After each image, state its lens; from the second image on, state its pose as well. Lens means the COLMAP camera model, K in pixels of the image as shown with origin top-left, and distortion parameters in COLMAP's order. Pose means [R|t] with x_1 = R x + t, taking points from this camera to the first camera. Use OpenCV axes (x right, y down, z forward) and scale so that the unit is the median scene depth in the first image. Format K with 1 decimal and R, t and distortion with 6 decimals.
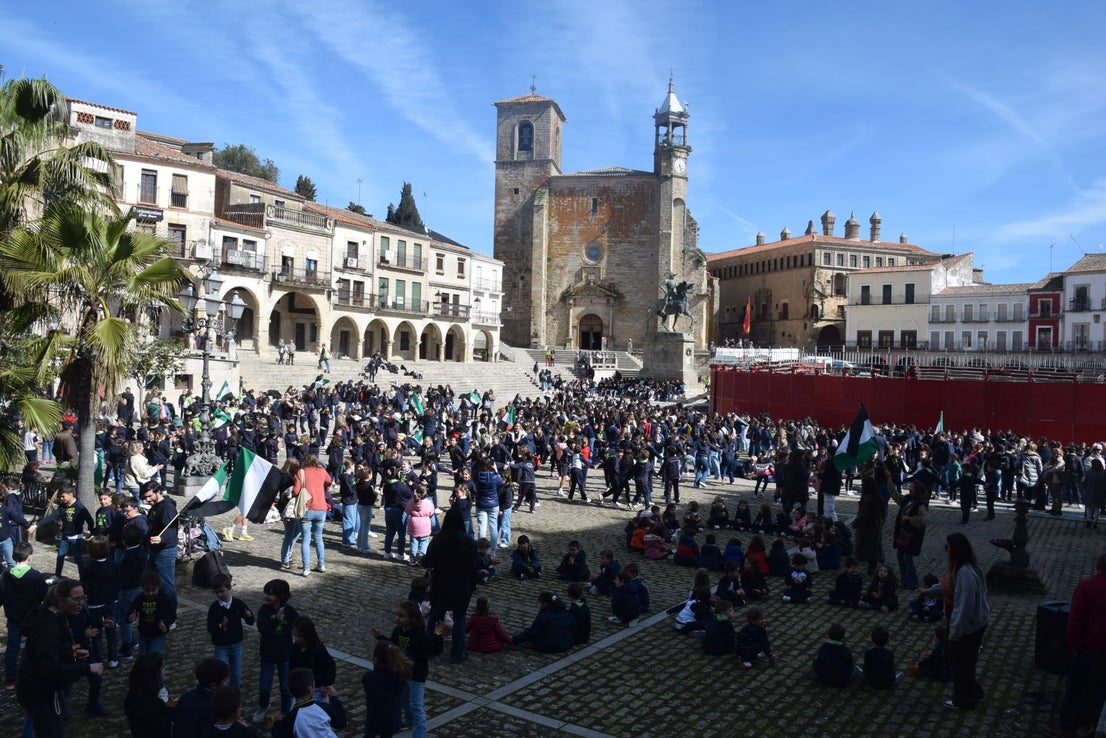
lens RADIAL K [[867.5, 0, 554.0], [0, 867.5, 374.7], [0, 0, 1]] dist [-0.151698, 0.111709]
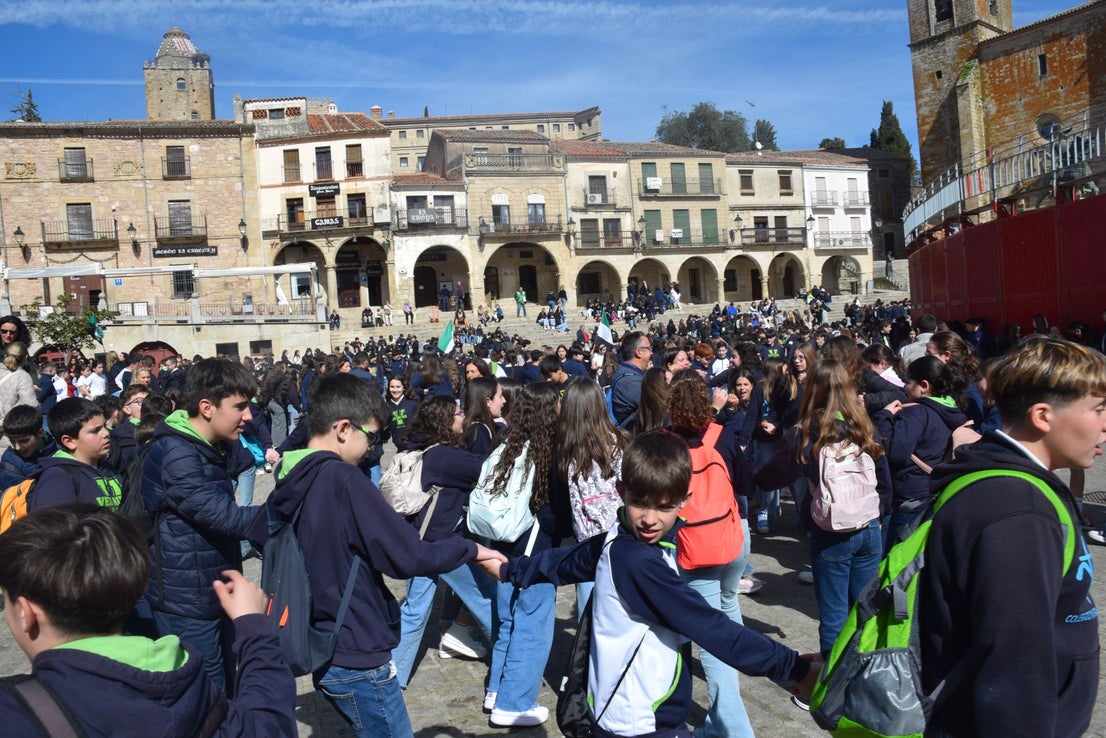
lens RADIAL K [[866.9, 0, 558.0], [0, 866.9, 369.1], [0, 0, 1]] dist [-0.156660, 0.119089]
pose [[0.734359, -0.060350, -0.676073, 0.240515], [0.083563, 0.996501, 0.001814, 0.028581], [0.673598, -0.057827, 0.736832, 0.233212]]
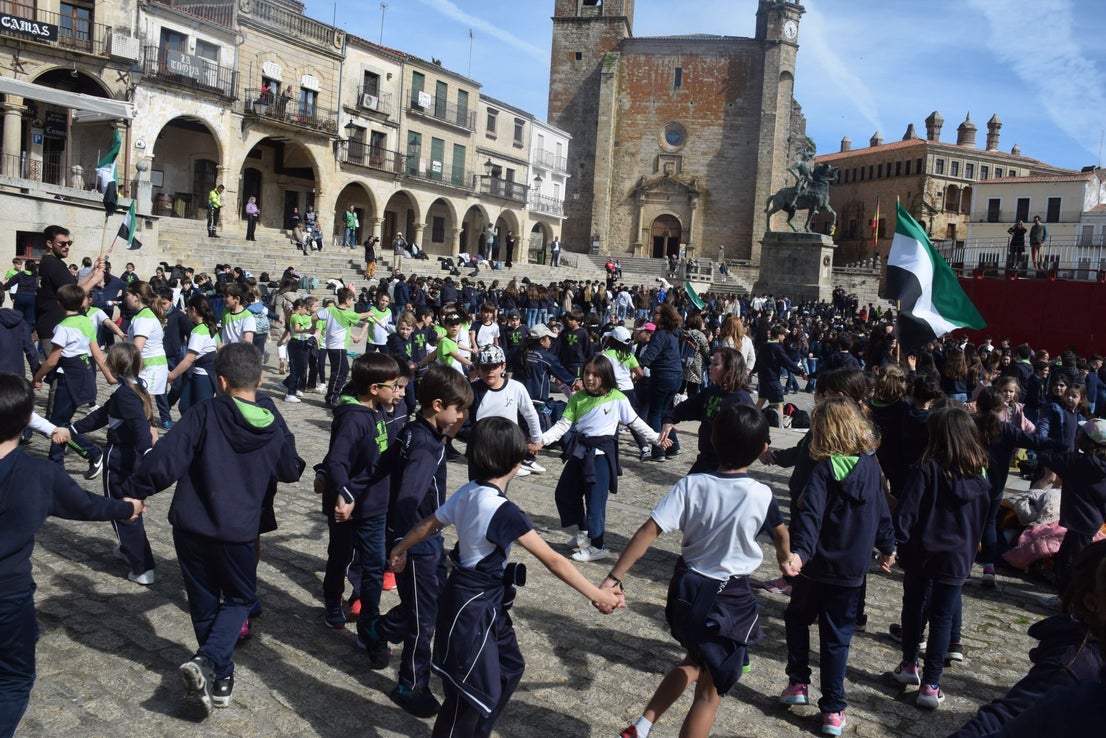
lens RADIAL K [[866.9, 0, 558.0], [0, 866.9, 369.1], [0, 0, 1]] dist [-0.156660, 0.119089]
pose [[0.999136, 0.041123, -0.006006, -0.055881], [-0.040498, 0.995851, 0.081484, 0.013444], [0.009332, -0.081171, 0.996657, 0.237188]]
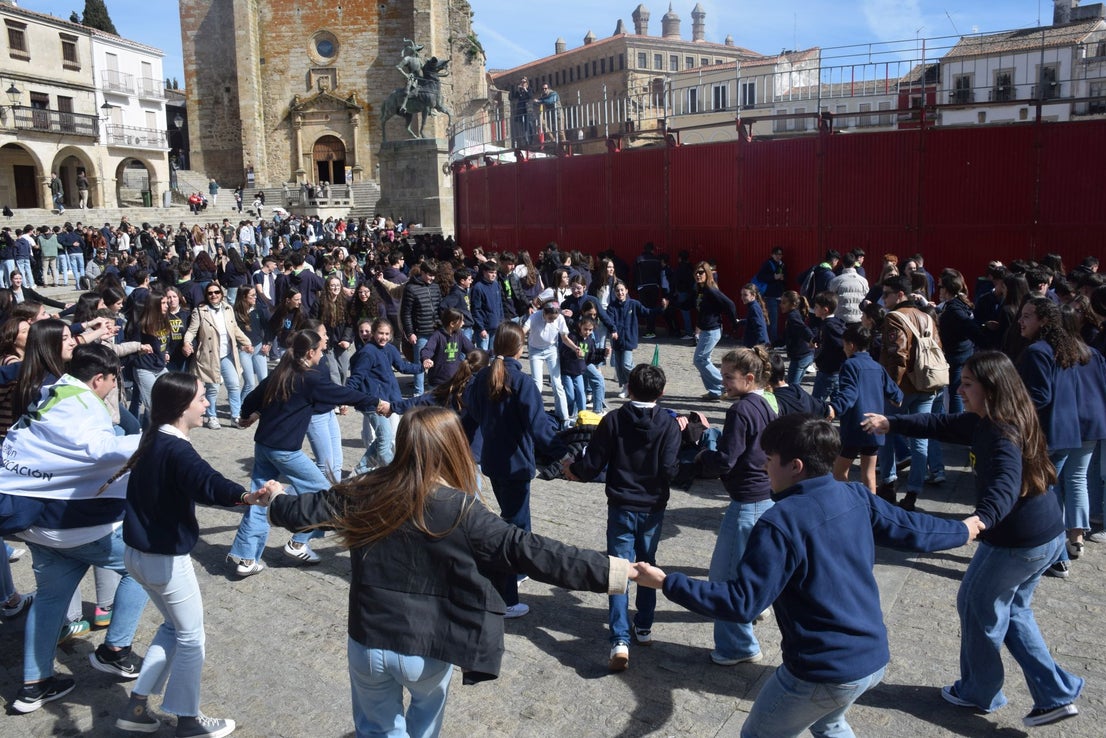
lens RADIAL K [[866.9, 0, 558.0], [0, 866.9, 369.1], [0, 0, 1]] dist [-0.156660, 0.119089]
pose [[0.975051, -0.087825, 0.203870, 0.081257], [0.054113, 0.984739, 0.165410, 0.017320], [-0.215286, -0.150251, 0.964923, 0.300268]]
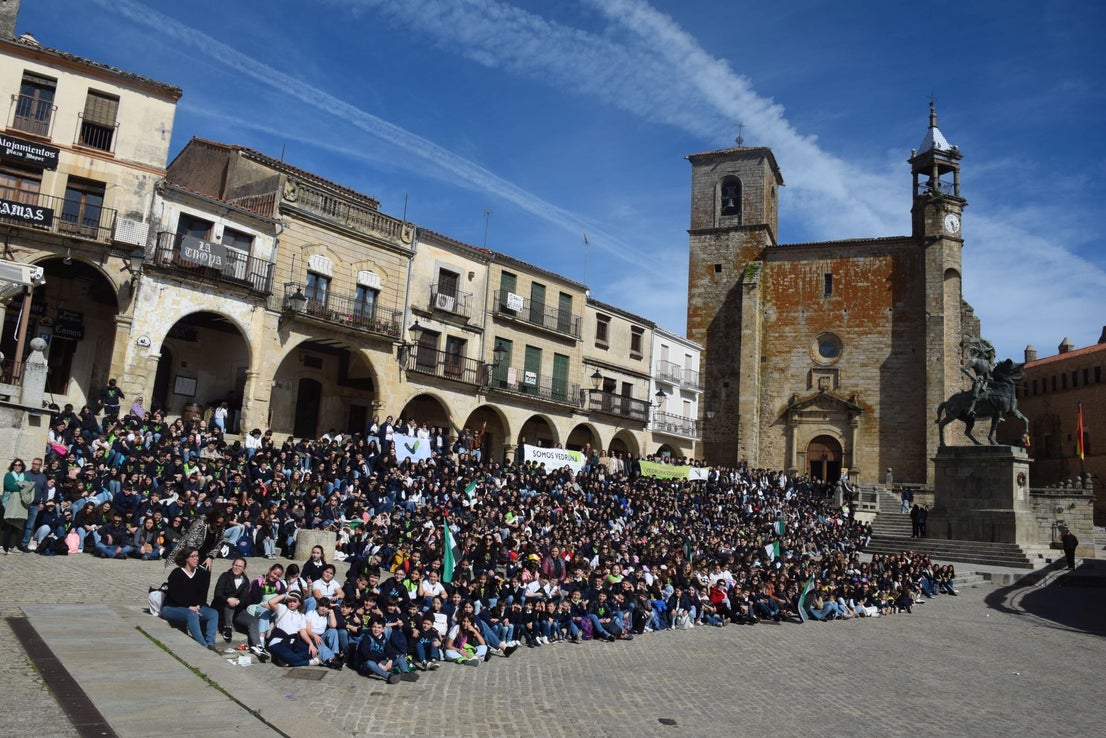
lens RADIAL K [[866.9, 0, 558.0], [0, 866.9, 369.1], [0, 0, 1]] dist [-0.156660, 0.119089]
pose [[0.977169, 0.002990, -0.212444, -0.025296], [-0.042331, 0.982595, -0.180875, 0.013069], [0.208206, 0.185739, 0.960287, 0.339734]]
